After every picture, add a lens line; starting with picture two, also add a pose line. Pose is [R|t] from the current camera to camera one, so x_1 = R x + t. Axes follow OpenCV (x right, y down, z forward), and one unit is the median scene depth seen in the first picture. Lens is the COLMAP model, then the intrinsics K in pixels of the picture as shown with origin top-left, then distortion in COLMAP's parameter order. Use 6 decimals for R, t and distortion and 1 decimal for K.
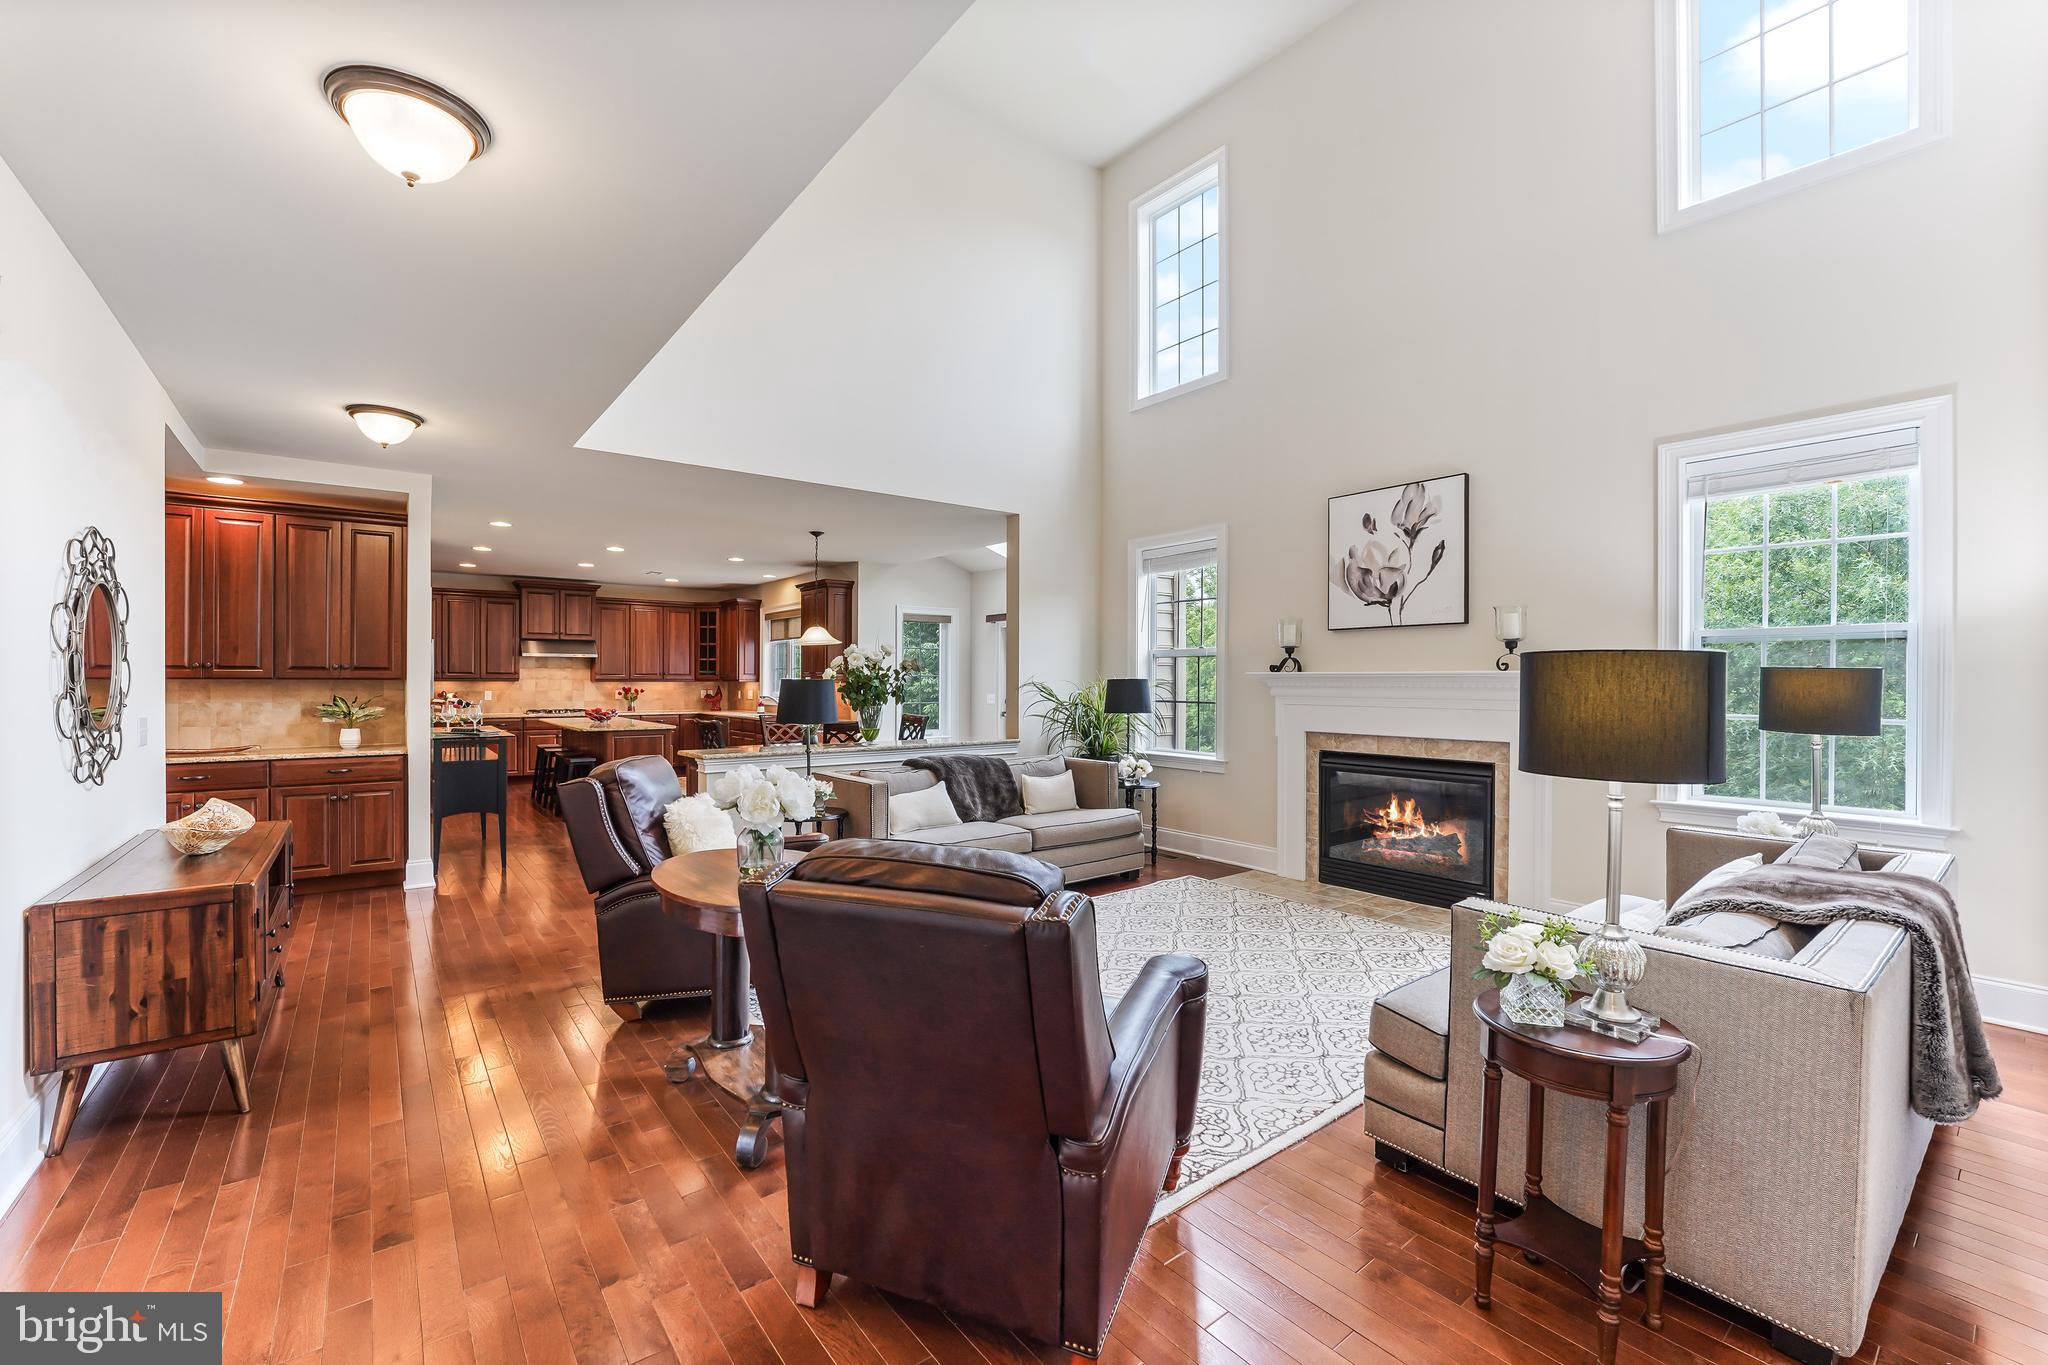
lens RADIAL K [[845.5, 0, 1016.7], [0, 845.5, 683.1], [0, 0, 1]] dist [-0.020472, 0.001846]
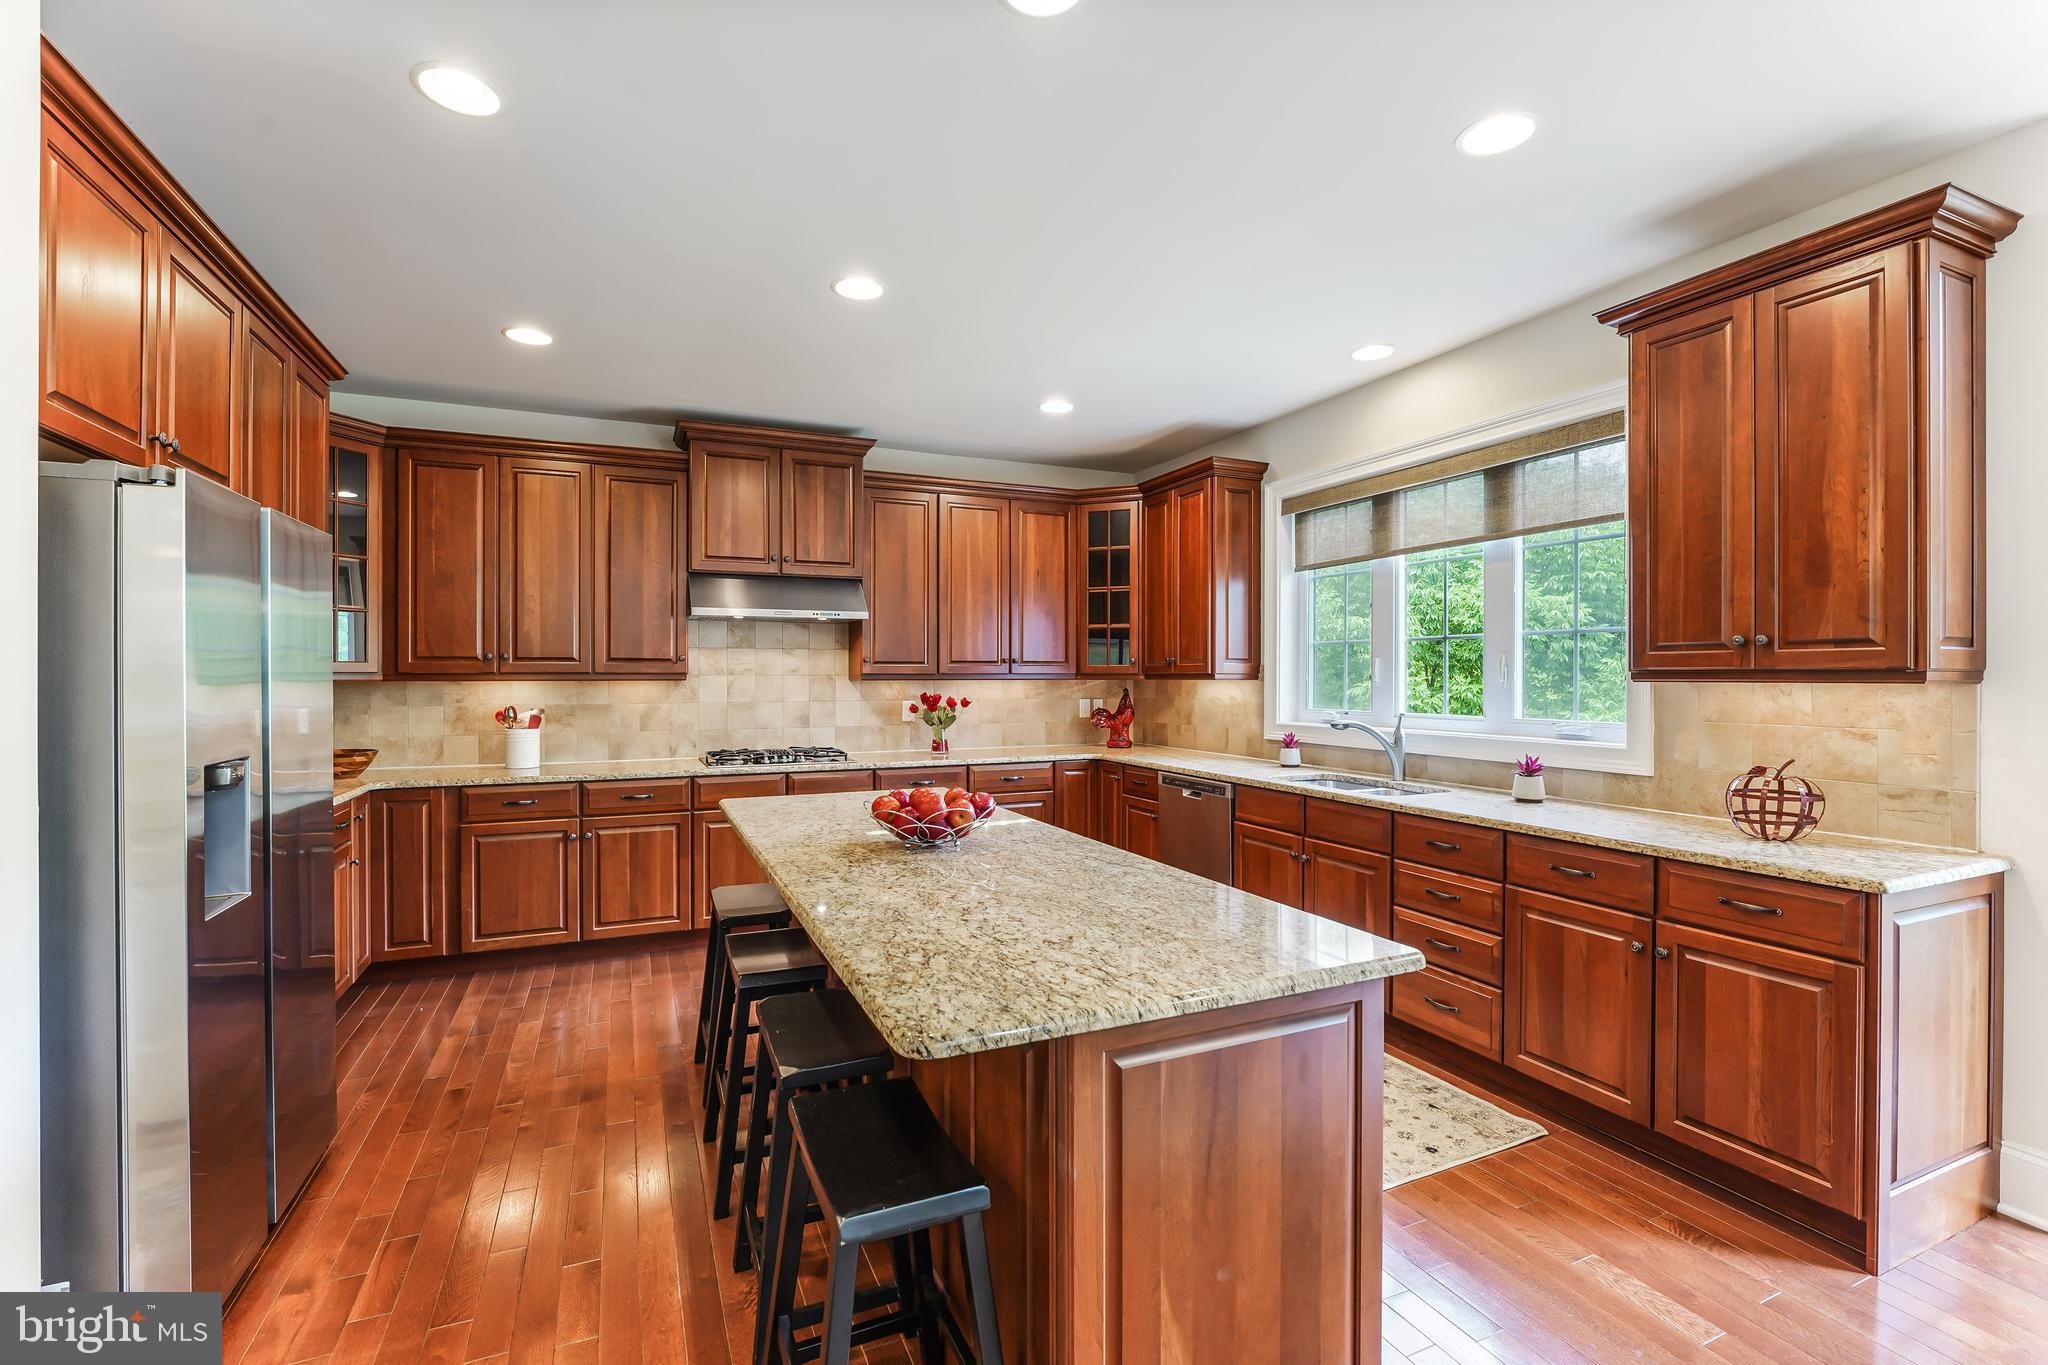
lens RADIAL K [[890.9, 0, 1011.8], [0, 890.9, 677.7], [0, 0, 1]] dist [-0.015472, -0.002343]
pose [[0.969106, -0.003363, -0.246622, -0.552551], [0.002811, 0.999993, -0.002587, -0.002914], [0.246629, 0.001814, 0.969108, 1.023544]]
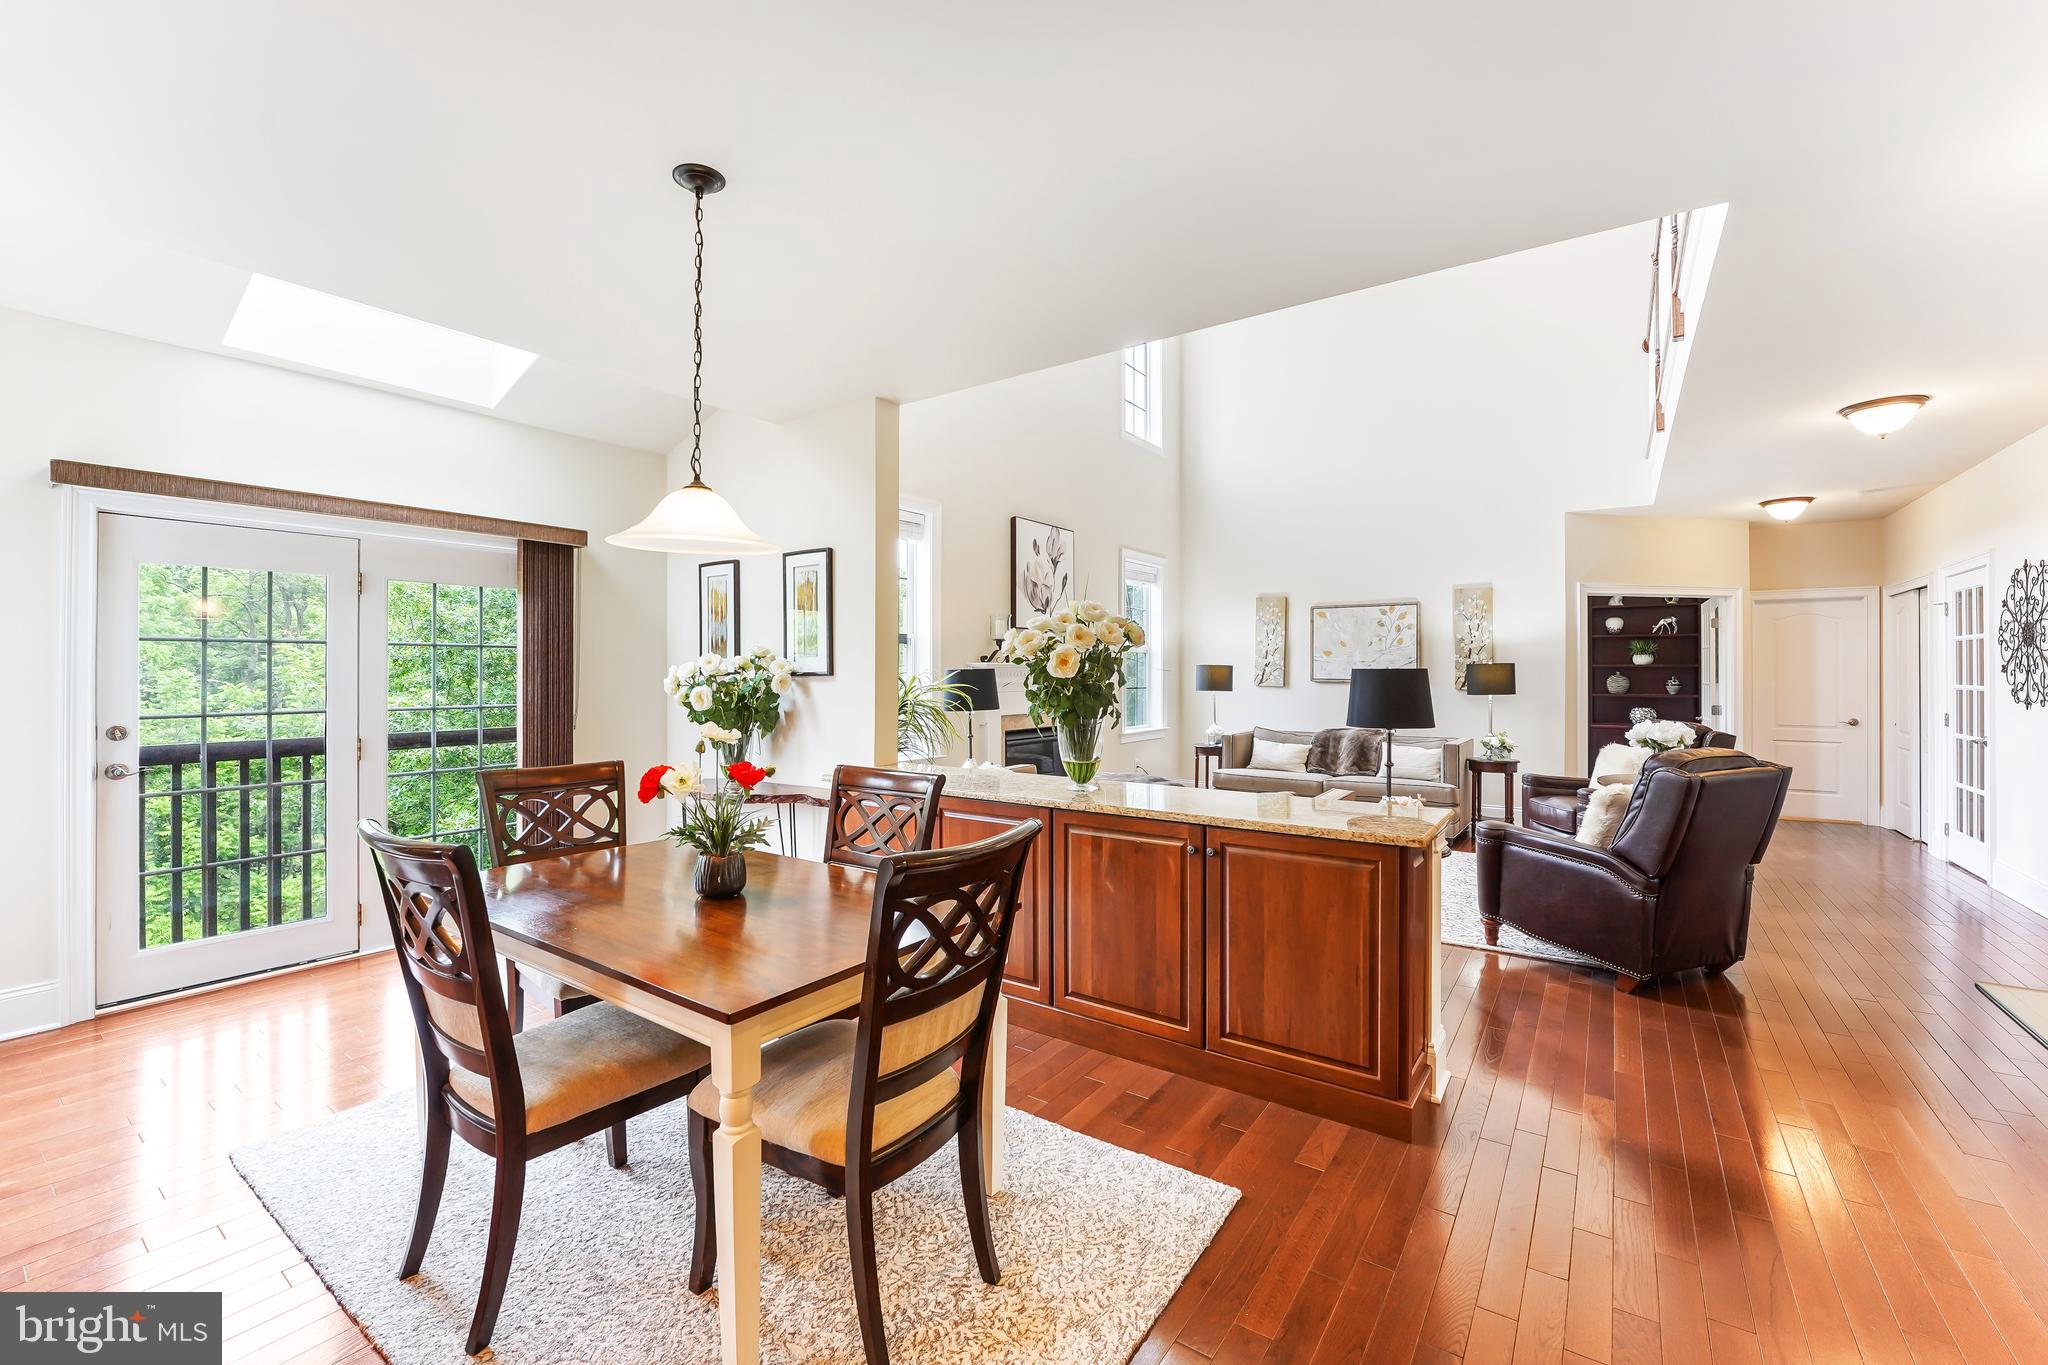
lens RADIAL K [[845.5, 0, 1012.7], [0, 845.5, 671.8], [0, 0, 1]] dist [-0.020472, 0.001846]
pose [[-0.287514, -0.002752, 0.957773, -0.639962], [0.002152, 0.999991, 0.003519, -0.003997], [-0.957774, 0.003073, -0.287505, 1.123669]]
